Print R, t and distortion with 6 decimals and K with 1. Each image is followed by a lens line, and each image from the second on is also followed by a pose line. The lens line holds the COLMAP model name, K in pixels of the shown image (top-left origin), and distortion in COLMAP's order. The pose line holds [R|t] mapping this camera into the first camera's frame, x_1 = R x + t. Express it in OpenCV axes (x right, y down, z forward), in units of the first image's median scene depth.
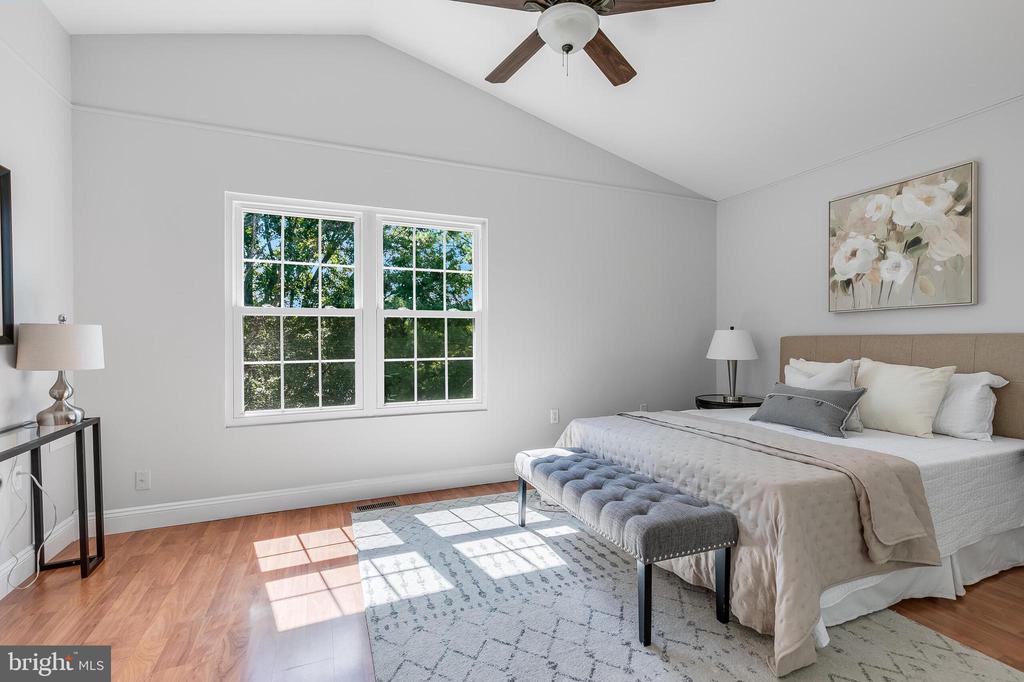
lens RADIAL K [[462.9, 0, 516.1], [0, 462.9, 341.2], [0, 0, 1]] dist [0.007193, -0.001943]
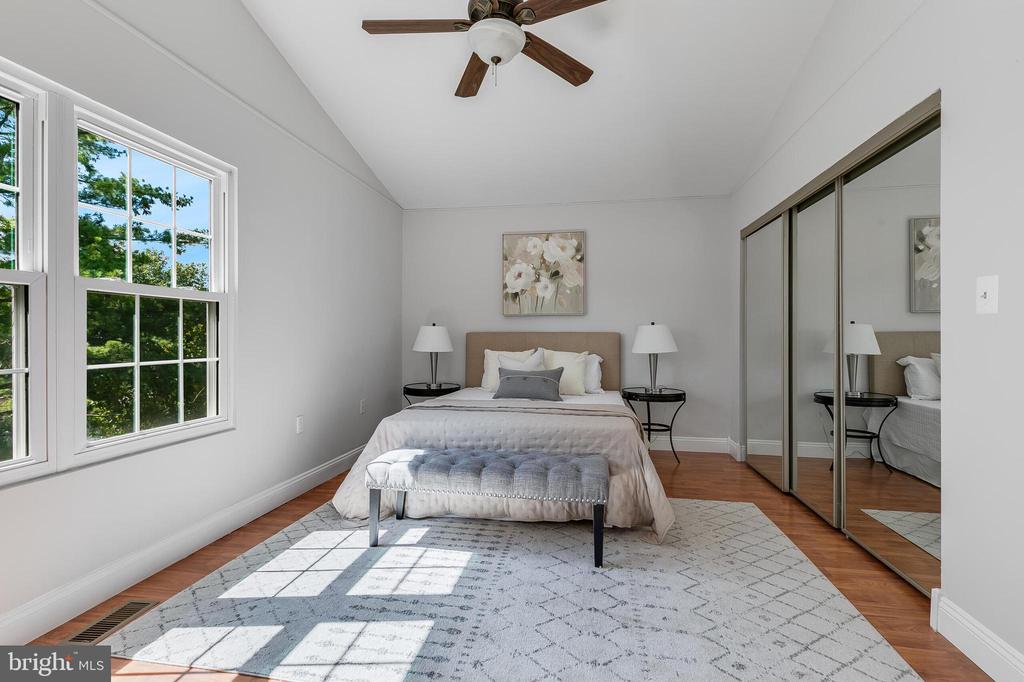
lens RADIAL K [[462.9, 0, 515.1], [0, 462.9, 335.9], [0, 0, 1]] dist [0.007193, -0.001943]
pose [[0.536203, 0.004432, 0.844078, -0.558854], [-0.003231, 0.999990, -0.003198, 0.003657], [-0.844083, -0.001012, 0.536212, 0.292506]]
